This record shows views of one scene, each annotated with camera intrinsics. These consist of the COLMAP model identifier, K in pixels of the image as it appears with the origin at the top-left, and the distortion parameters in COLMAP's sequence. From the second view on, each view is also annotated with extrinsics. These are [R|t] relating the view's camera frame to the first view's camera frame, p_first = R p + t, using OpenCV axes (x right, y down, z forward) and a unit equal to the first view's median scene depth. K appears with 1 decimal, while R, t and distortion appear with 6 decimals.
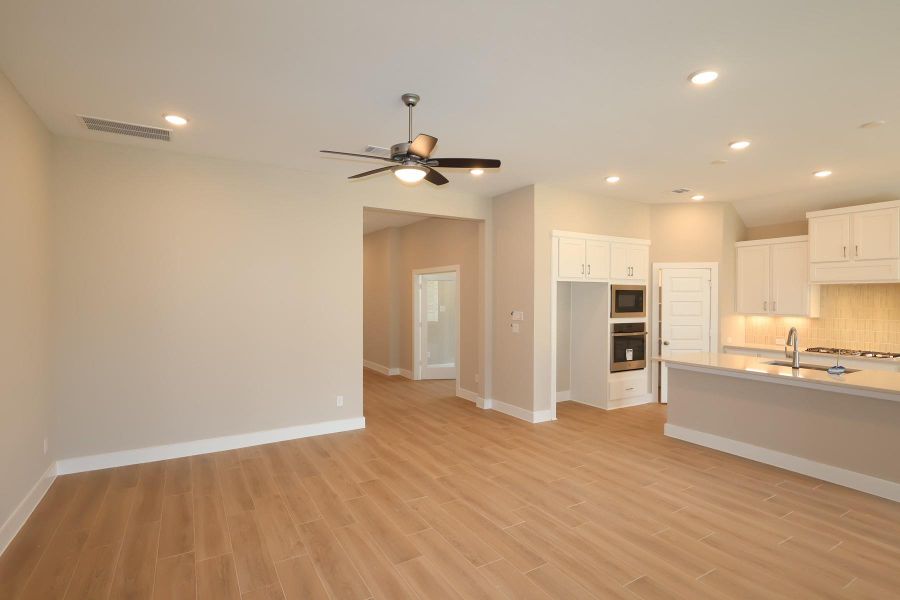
lens RADIAL K [[448.0, 0, 447.1], [0, 448.0, 303.3], [0, 0, 1]] dist [-0.004095, 0.000323]
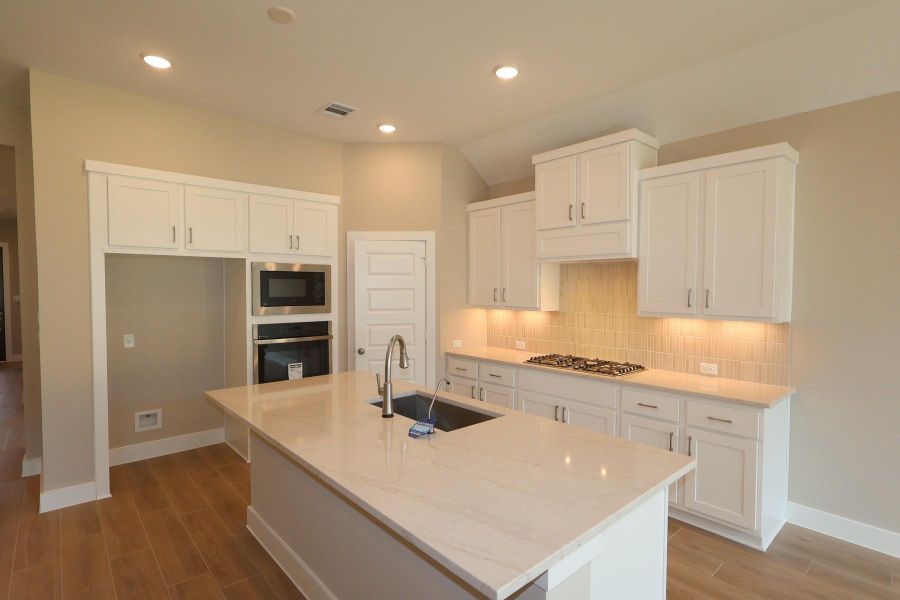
lens RADIAL K [[448.0, 0, 448.0], [0, 448.0, 300.5], [0, 0, 1]] dist [-0.004095, 0.000323]
pose [[0.981632, -0.008004, 0.190614, 0.506432], [0.004974, 0.999854, 0.016368, 0.002837], [-0.190717, -0.015119, 0.981529, 0.329969]]
